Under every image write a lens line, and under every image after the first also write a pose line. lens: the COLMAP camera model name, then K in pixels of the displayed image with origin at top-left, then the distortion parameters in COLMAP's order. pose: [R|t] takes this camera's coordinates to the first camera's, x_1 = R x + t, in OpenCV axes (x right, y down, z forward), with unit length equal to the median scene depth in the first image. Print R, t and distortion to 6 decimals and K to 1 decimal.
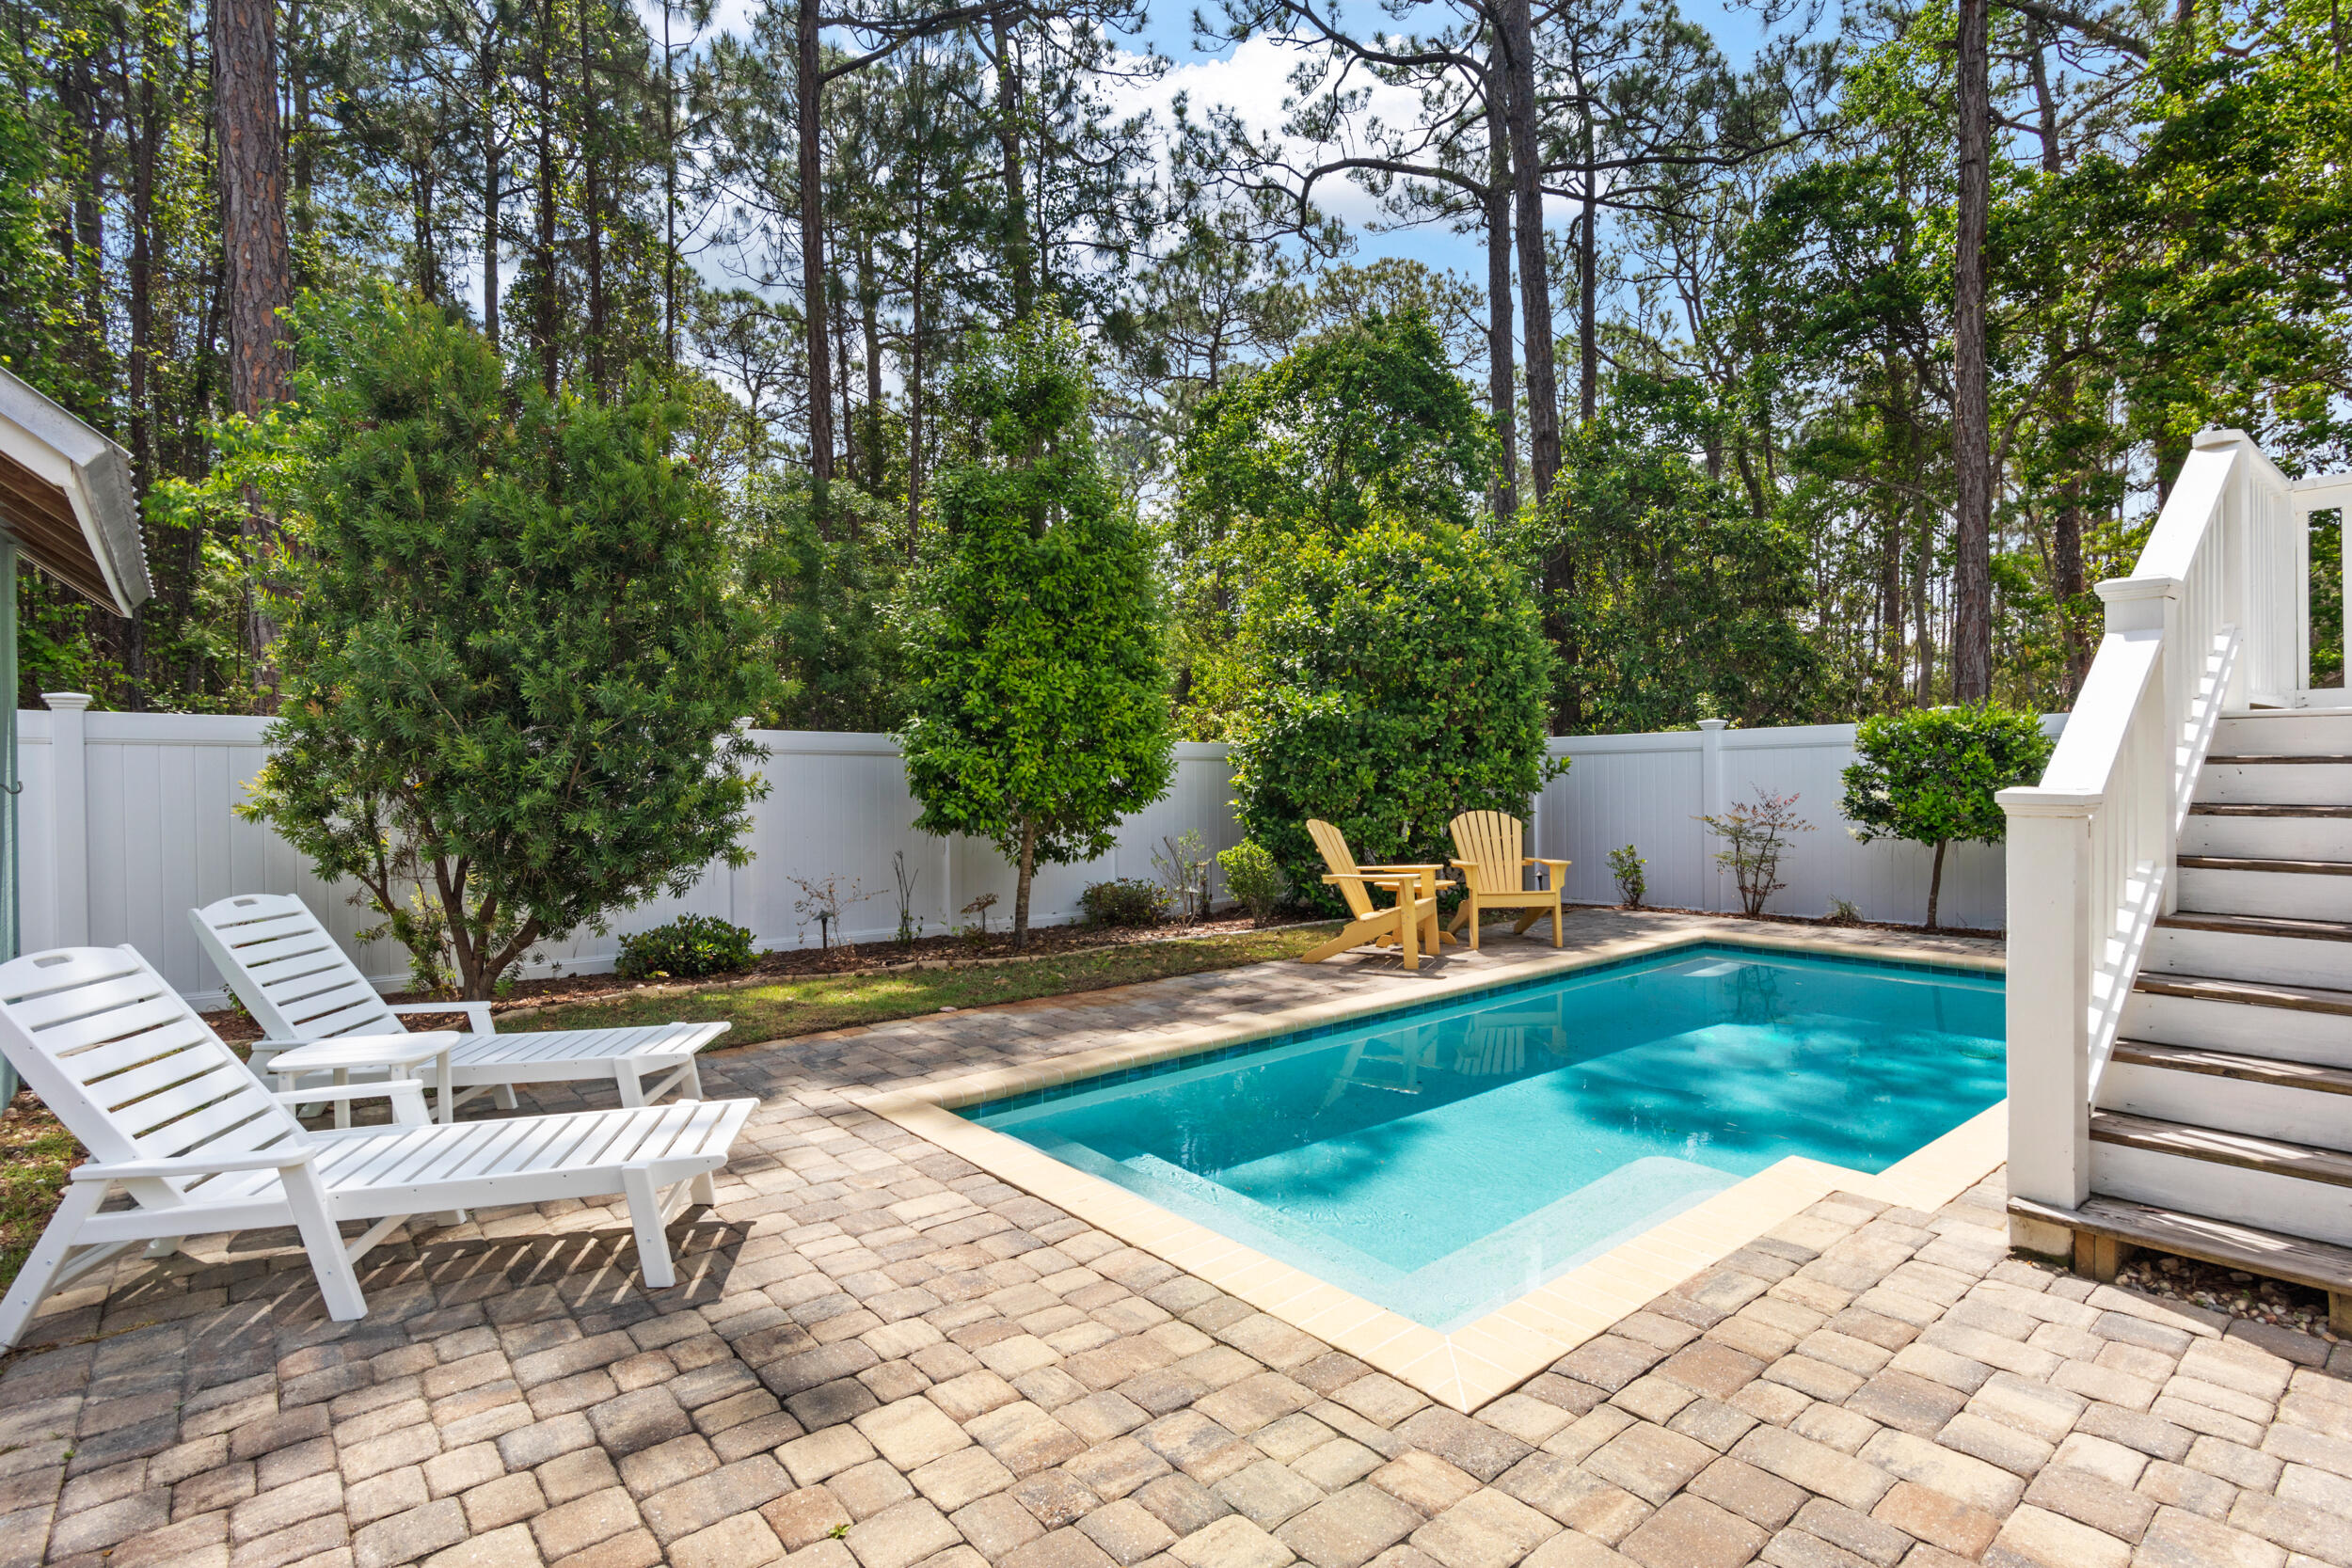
lens RADIAL K [[1150.2, 0, 1178.5], [0, 1150.2, 785.8], [0, 0, 1]] dist [0.000042, -0.001762]
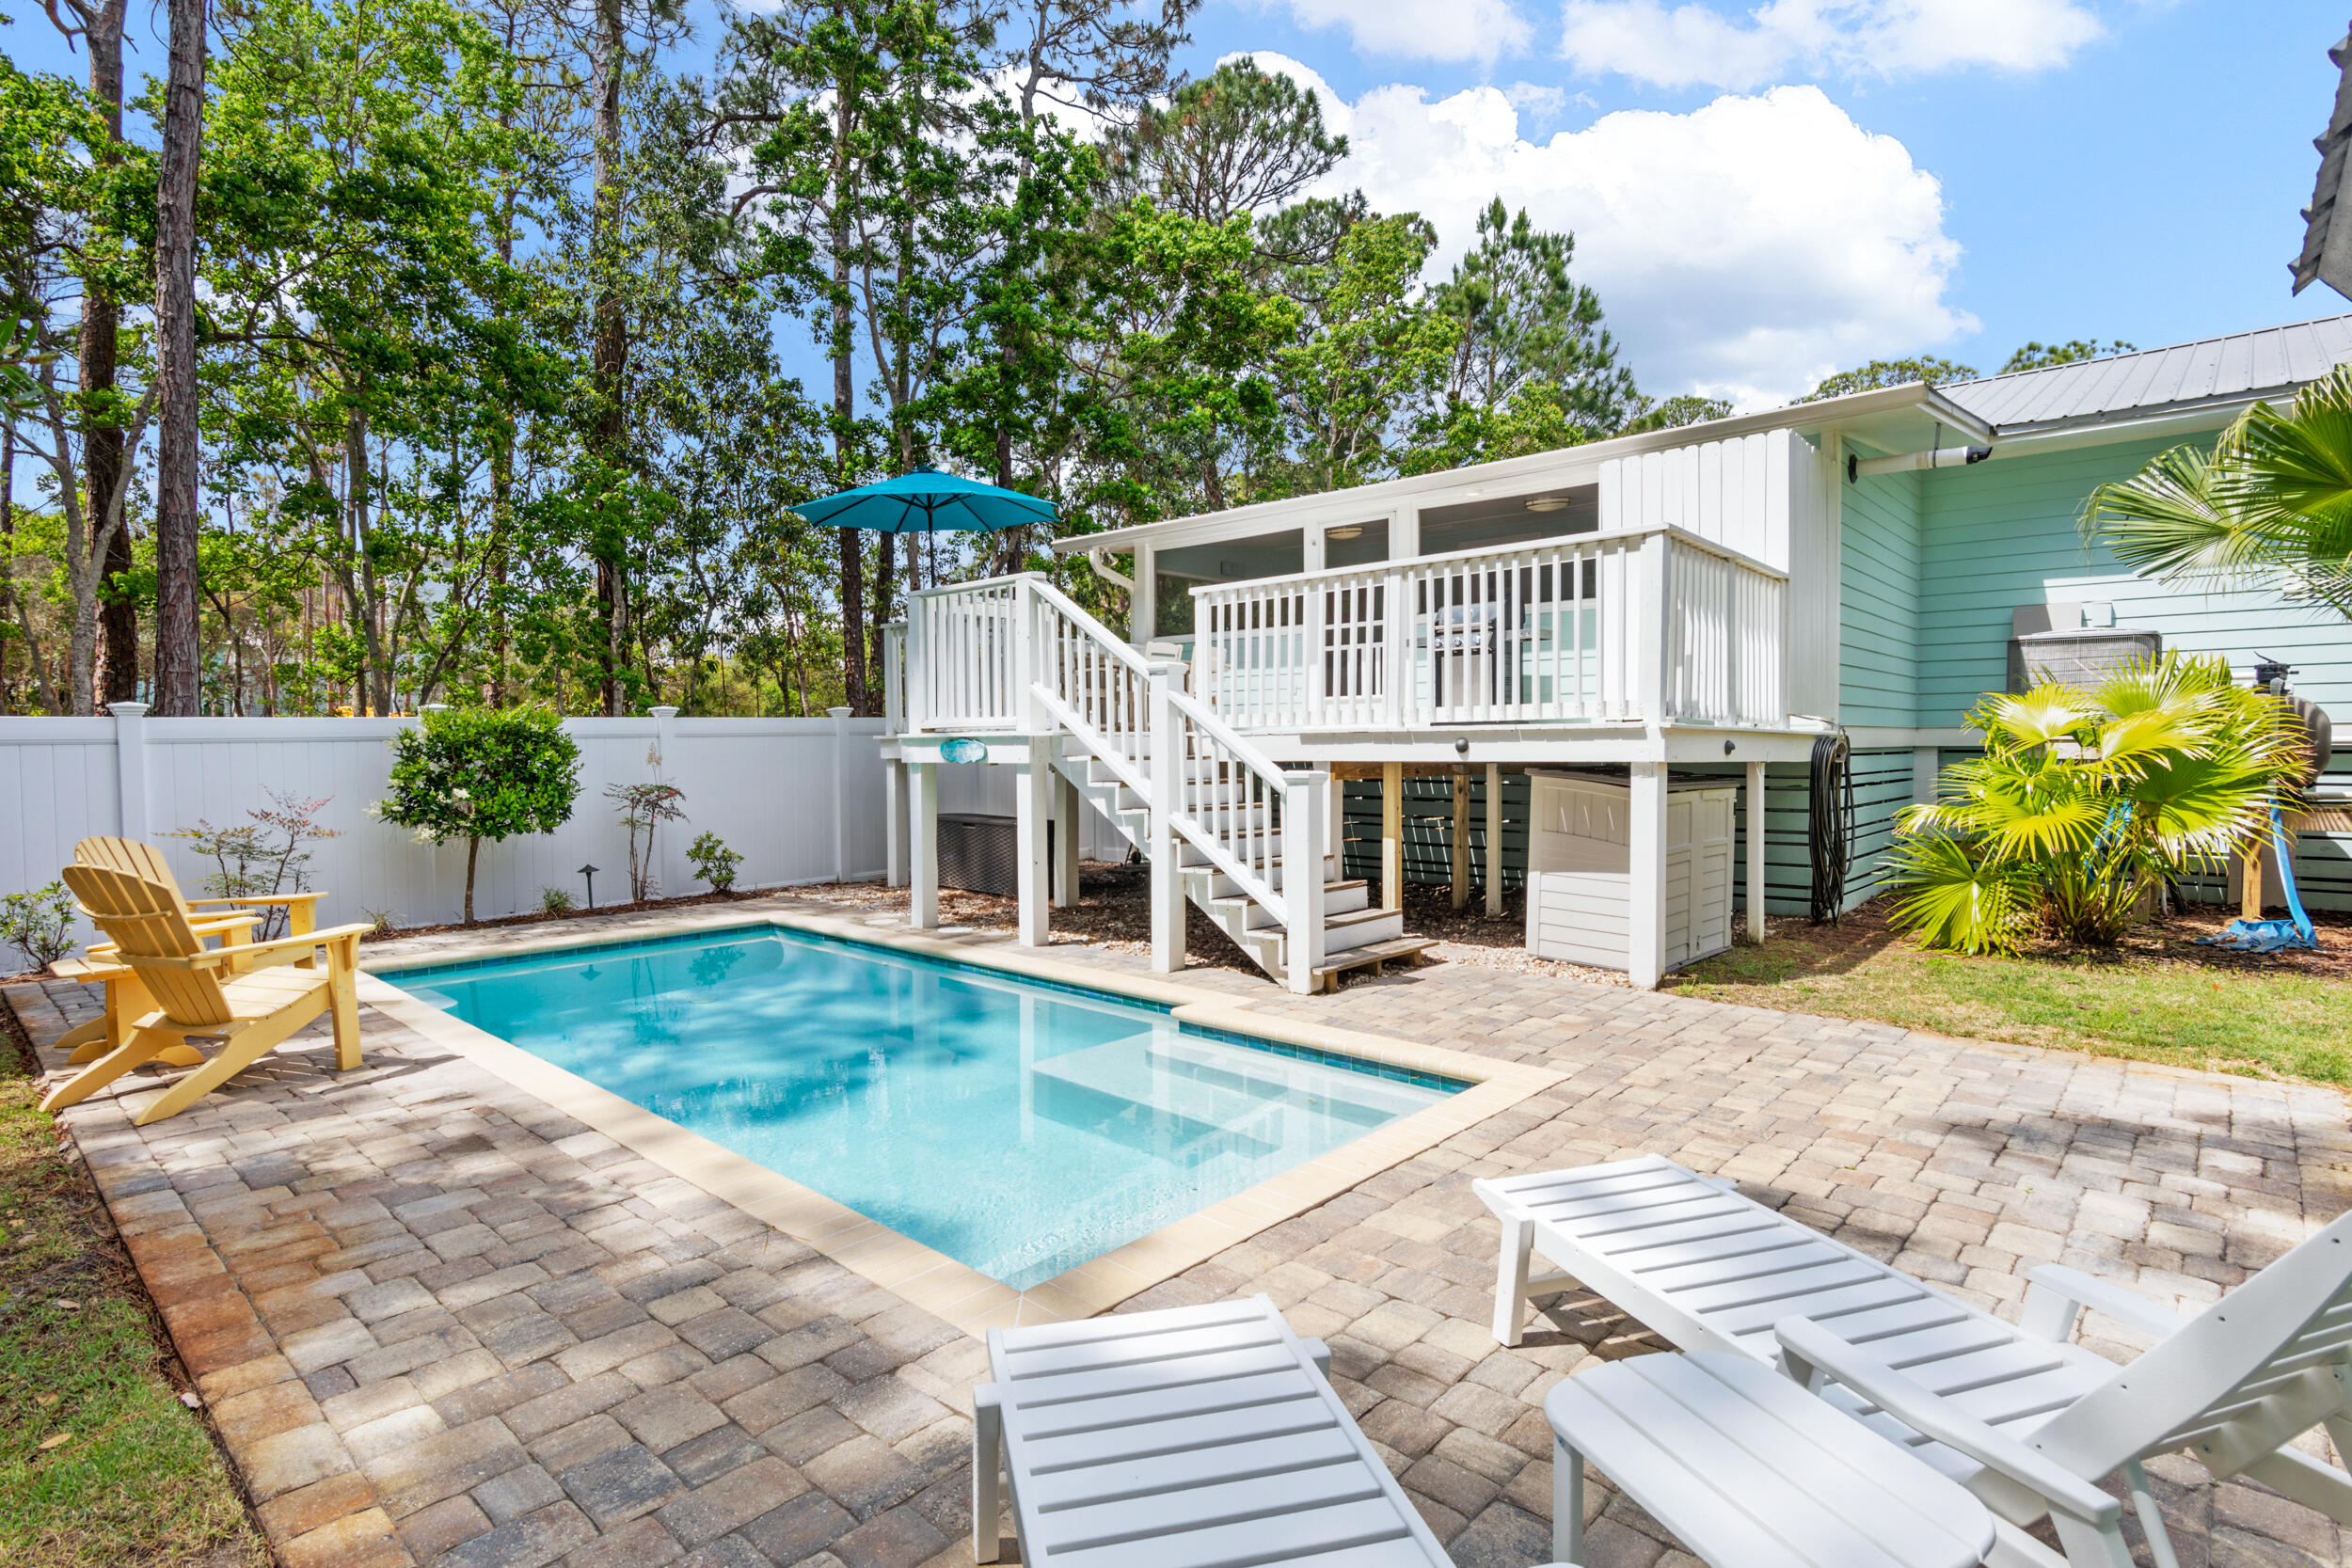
lens RADIAL K [[1159.0, 0, 1175.5], [0, 1159.0, 768.6], [0, 0, 1]] dist [-0.001649, -0.000983]
pose [[-0.137450, -0.003006, 0.990504, -1.467624], [0.018815, 0.999807, 0.005645, -0.022662], [-0.990330, 0.019412, -0.137367, 1.707863]]
